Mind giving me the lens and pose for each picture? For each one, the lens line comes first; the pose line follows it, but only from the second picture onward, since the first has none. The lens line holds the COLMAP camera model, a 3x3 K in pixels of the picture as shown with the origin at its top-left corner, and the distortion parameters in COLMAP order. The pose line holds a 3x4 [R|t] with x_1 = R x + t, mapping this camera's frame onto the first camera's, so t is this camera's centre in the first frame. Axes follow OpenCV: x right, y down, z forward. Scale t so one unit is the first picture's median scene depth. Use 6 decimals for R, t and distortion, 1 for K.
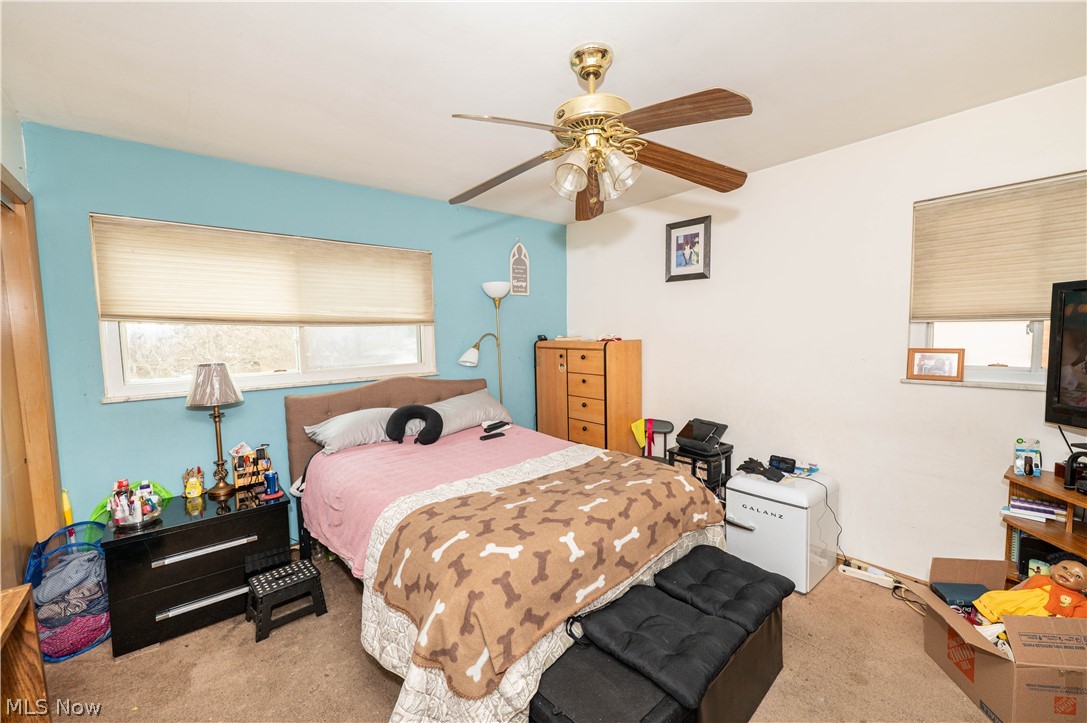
lens RADIAL K [[431.5, 0, 548.9], [0, 431.5, 360.7], [0, 0, 1]] dist [-0.001794, -0.000024]
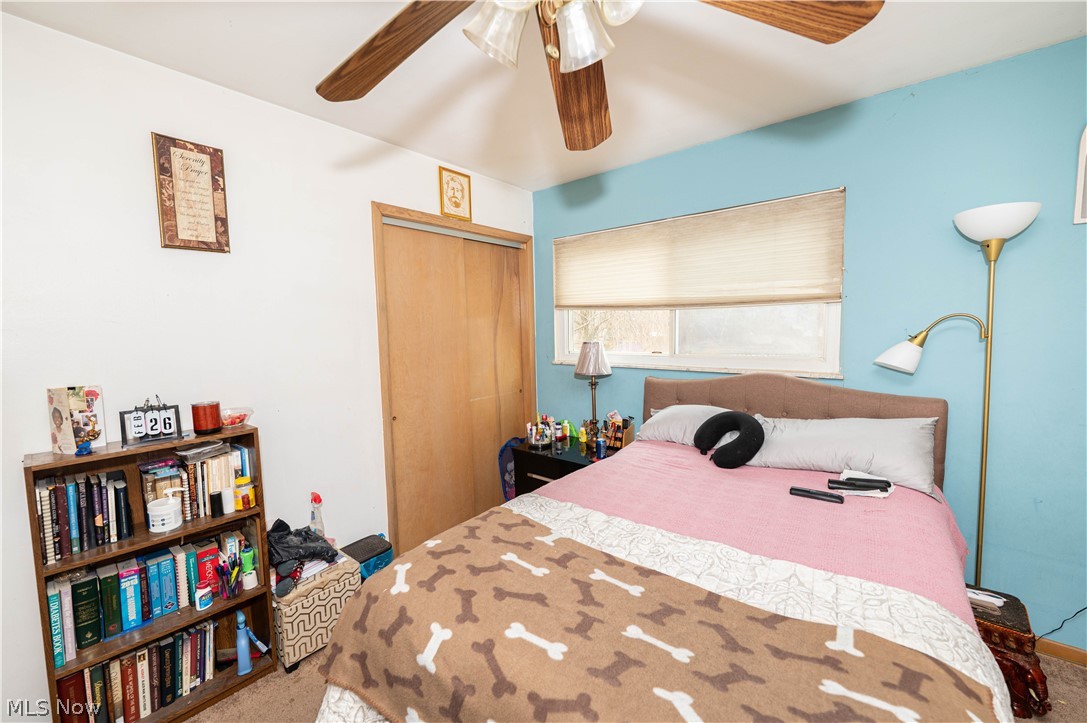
lens RADIAL K [[431.5, 0, 547.3], [0, 431.5, 363.6], [0, 0, 1]] dist [-0.001794, -0.000024]
pose [[0.173123, 0.106546, -0.979120, 0.445544], [-0.048195, 0.993857, 0.099628, -0.051534], [0.983720, 0.029941, 0.177194, 0.672746]]
